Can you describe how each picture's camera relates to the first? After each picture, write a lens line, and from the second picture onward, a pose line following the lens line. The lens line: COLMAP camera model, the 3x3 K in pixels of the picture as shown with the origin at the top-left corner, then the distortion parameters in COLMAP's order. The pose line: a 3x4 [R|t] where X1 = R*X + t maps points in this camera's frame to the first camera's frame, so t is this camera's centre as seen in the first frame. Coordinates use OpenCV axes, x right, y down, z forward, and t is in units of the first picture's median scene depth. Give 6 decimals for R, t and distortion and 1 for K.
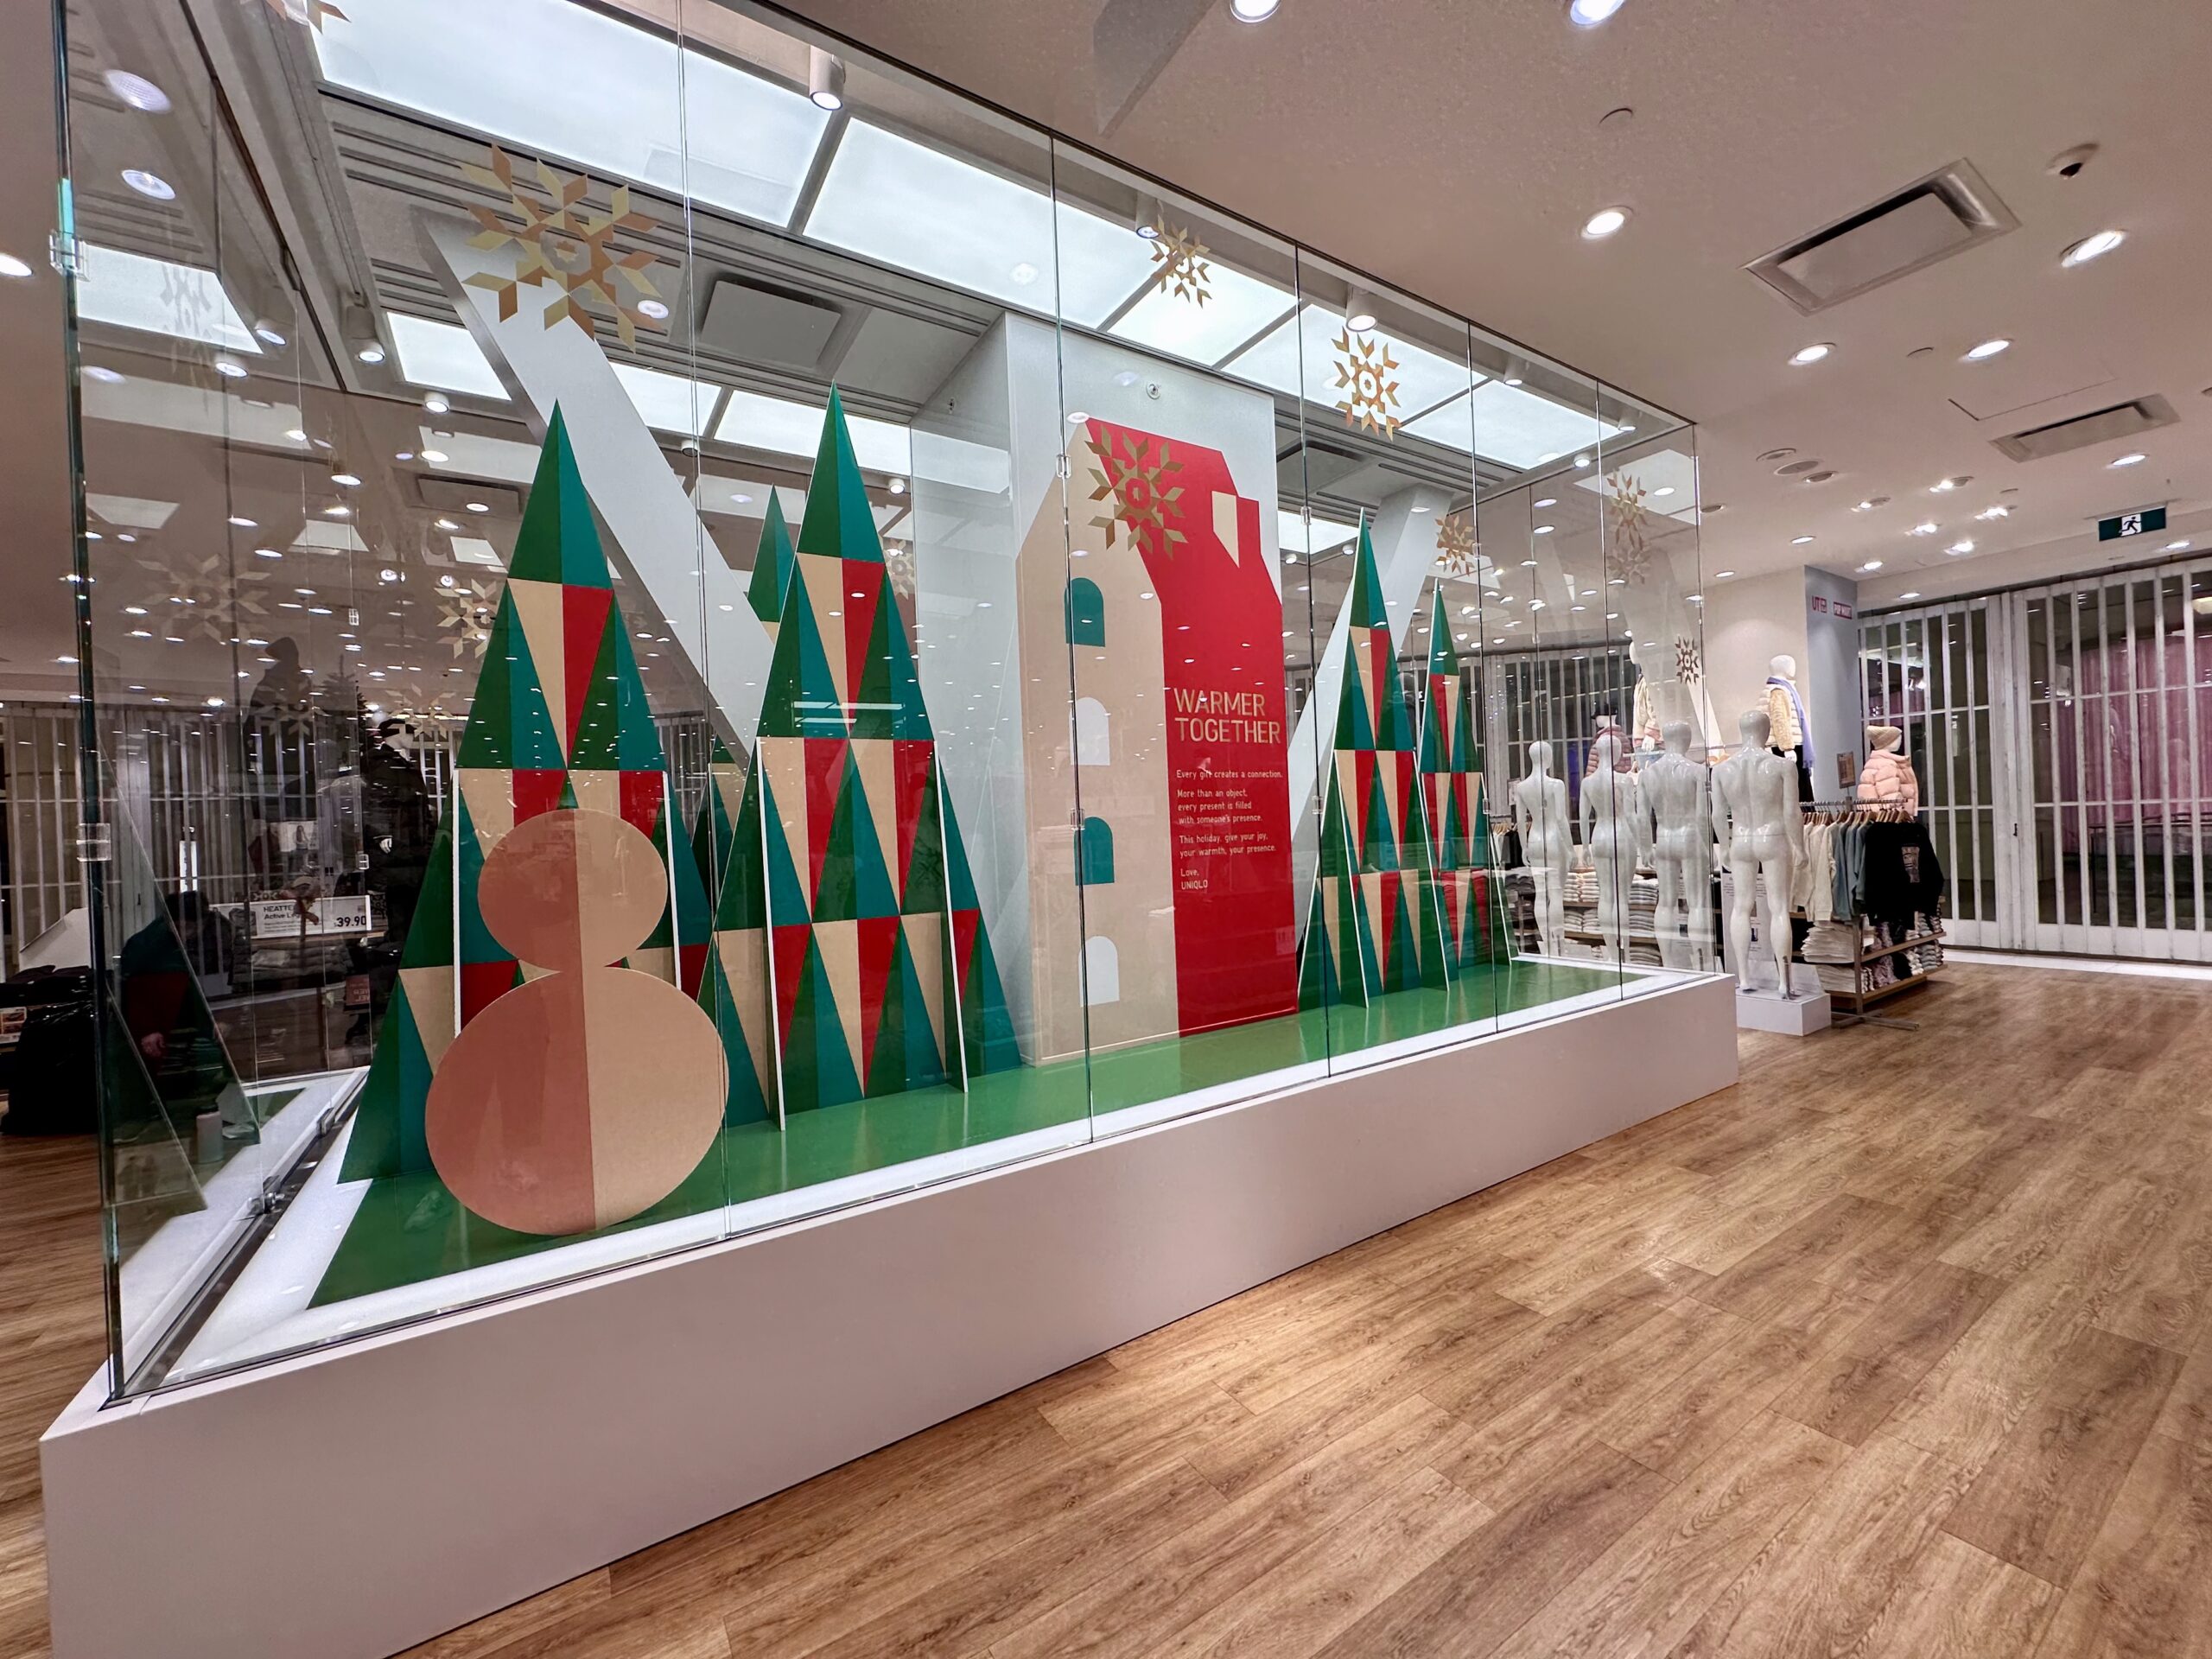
lens RADIAL K [[881.5, 0, 1162.6], [0, 881.5, 826.9], [0, 0, 1]] dist [0.000388, 0.000039]
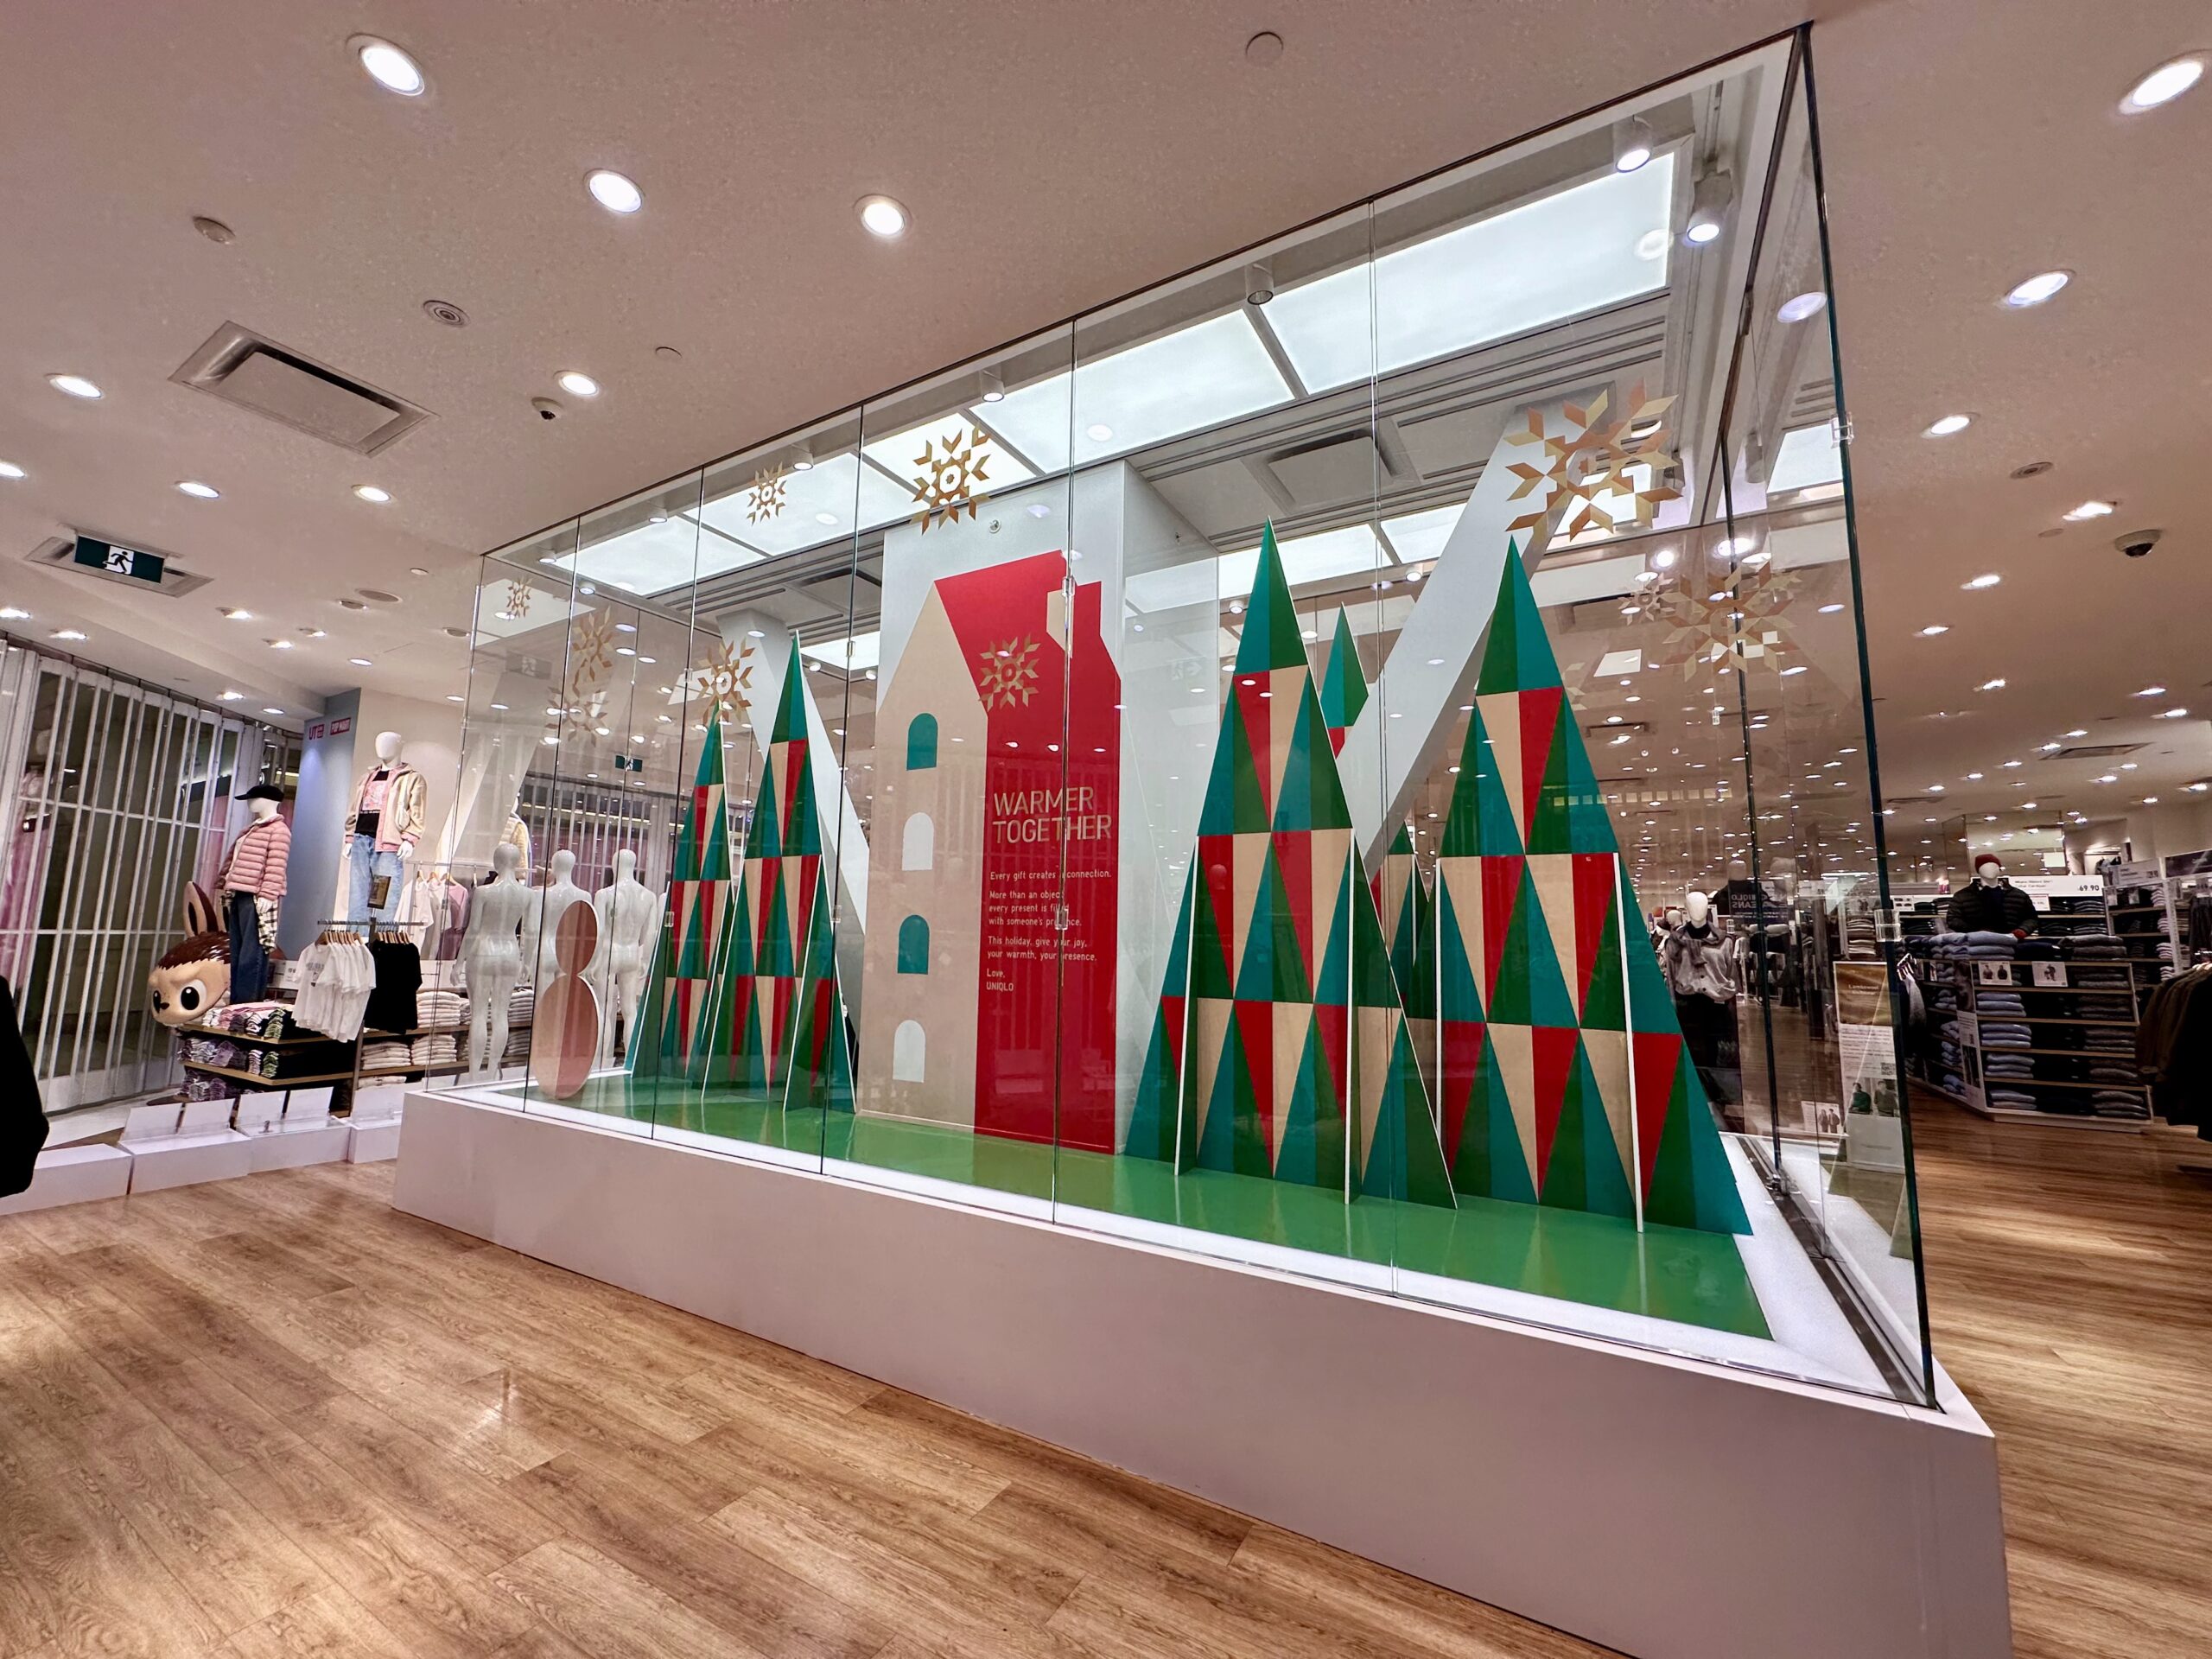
lens RADIAL K [[881.5, 0, 1100.1], [0, 881.5, 837.8], [0, 0, 1]] dist [0.000388, 0.000039]
pose [[0.449178, -0.052071, -0.891923, 0.986737], [-0.028063, 0.996985, -0.072337, -0.032739], [0.893001, 0.057522, 0.446363, 0.636784]]
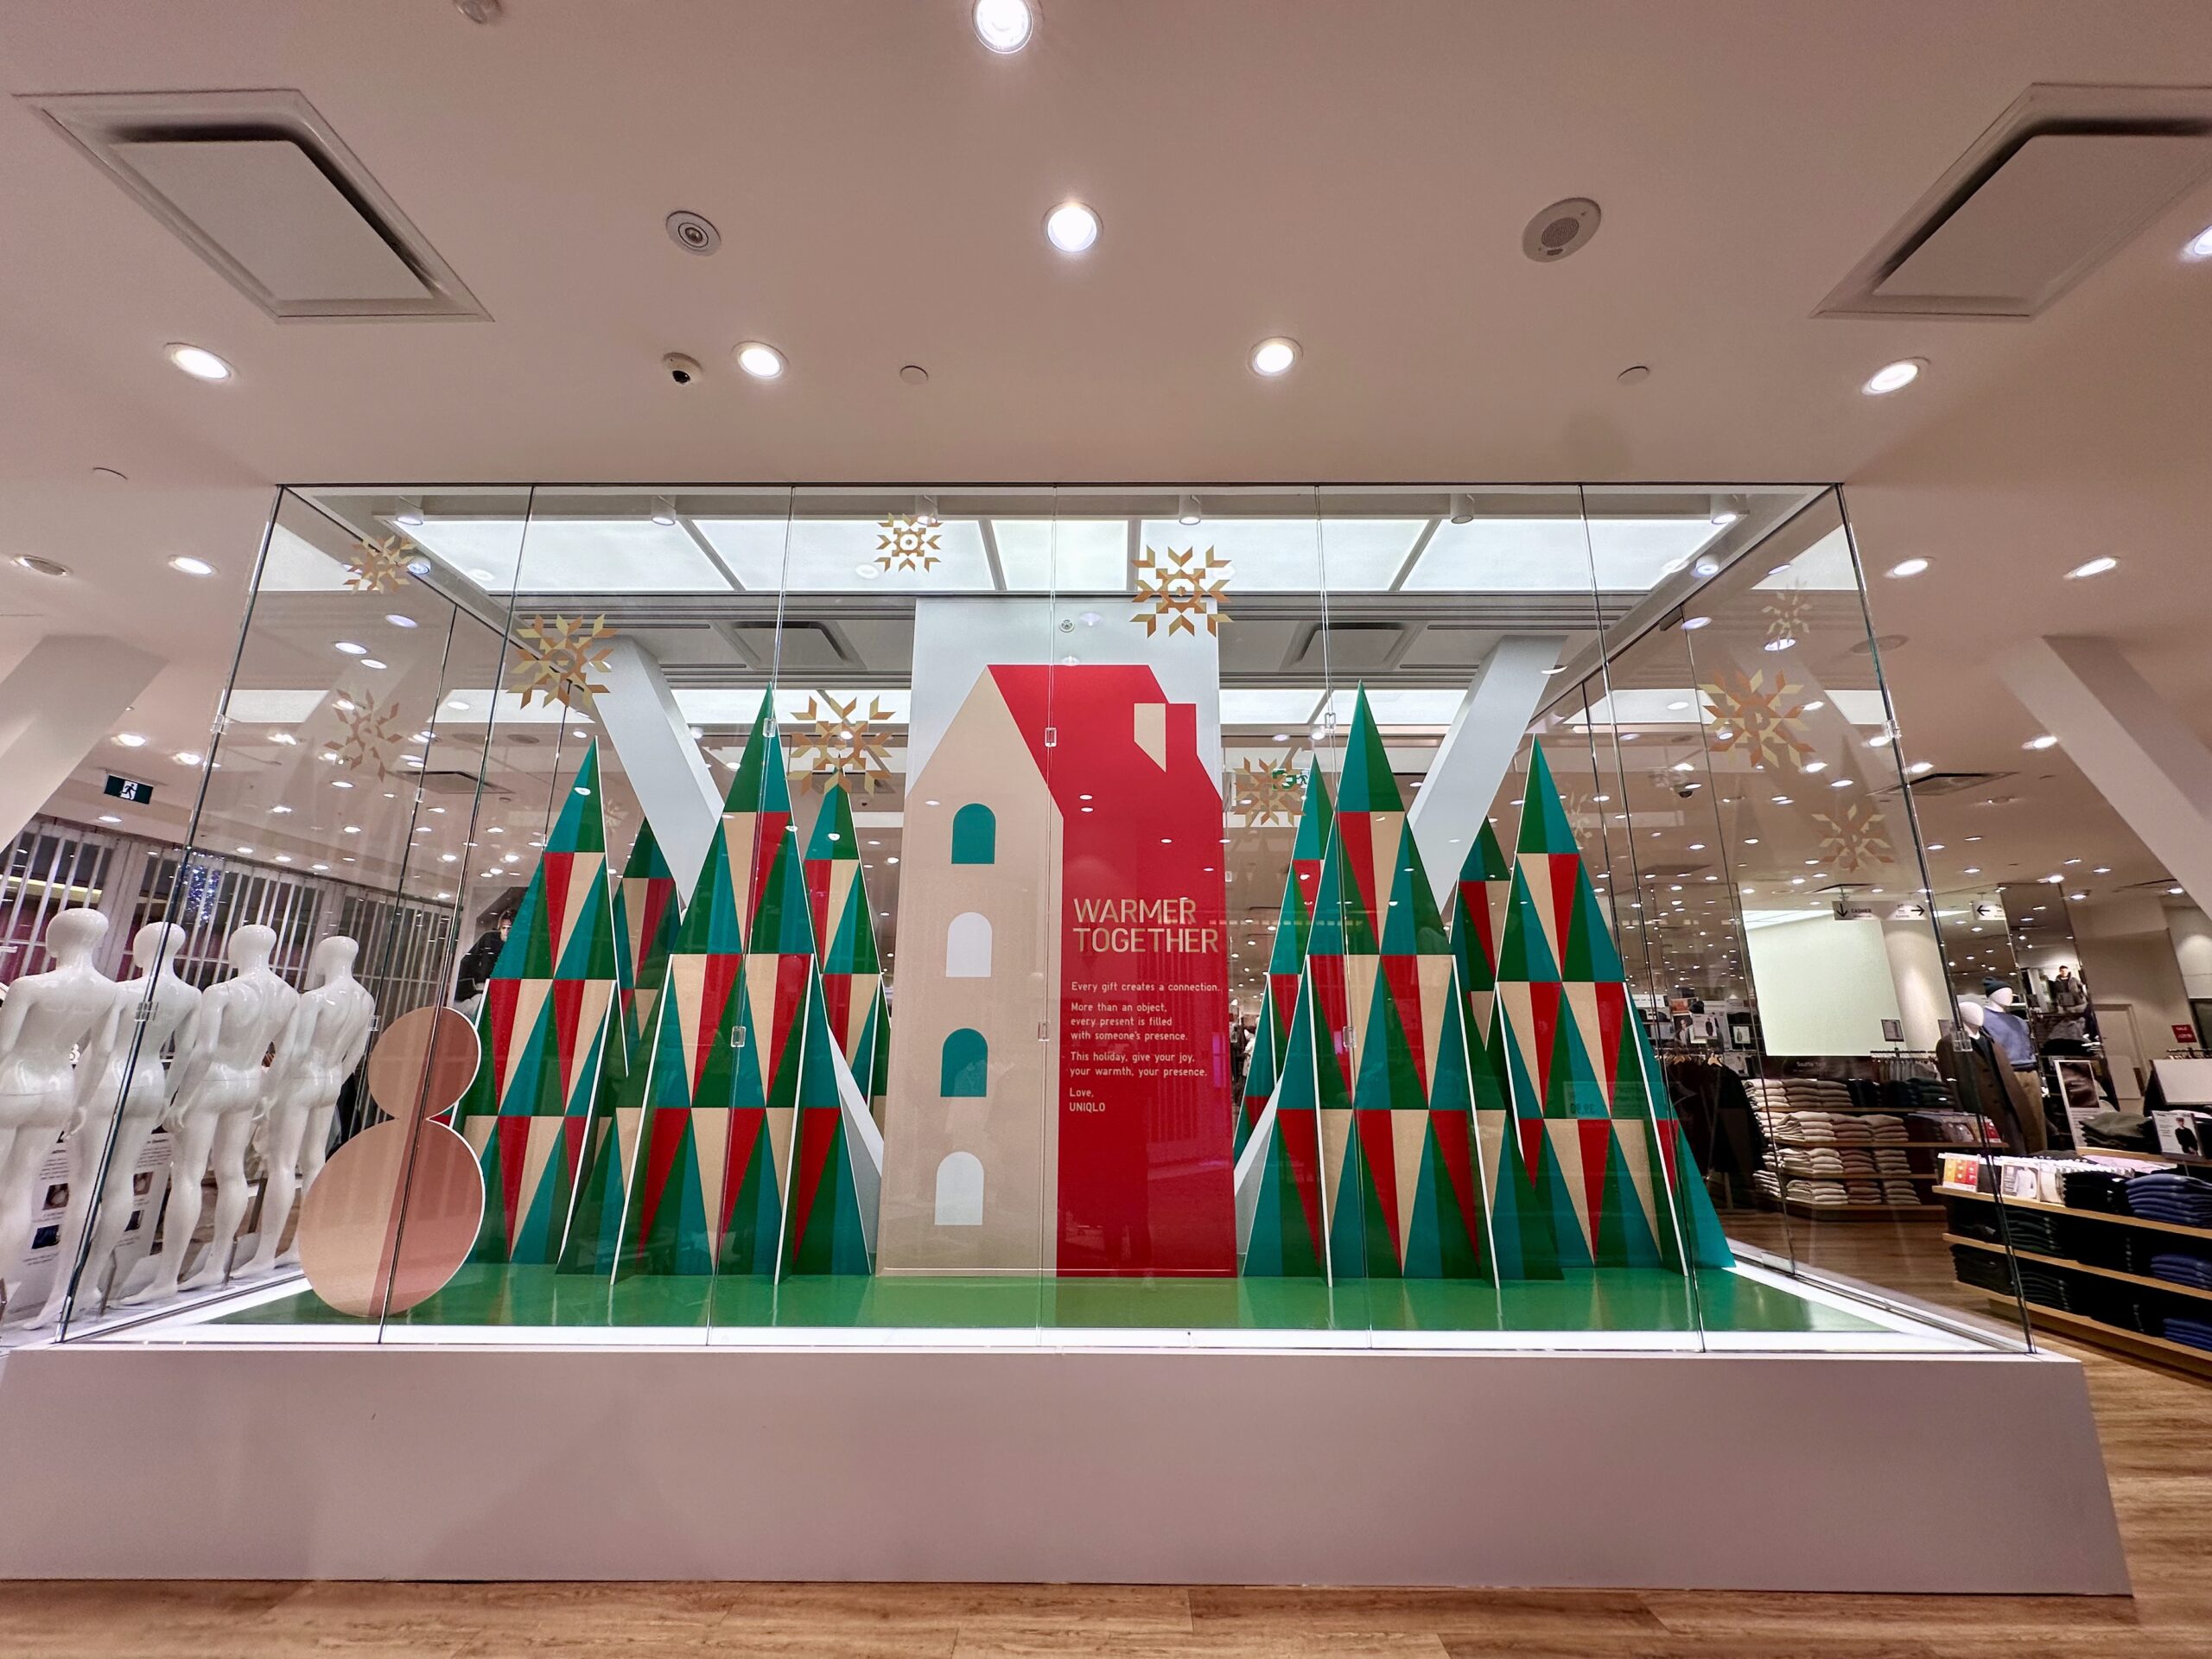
lens RADIAL K [[881.5, 0, 1102.7], [0, 881.5, 837.7], [0, 0, 1]] dist [0.000388, 0.000039]
pose [[0.834464, -0.081877, -0.544946, 0.579426], [-0.034853, 0.979079, -0.200475, -0.026289], [0.549960, 0.186282, 0.814152, 0.189230]]
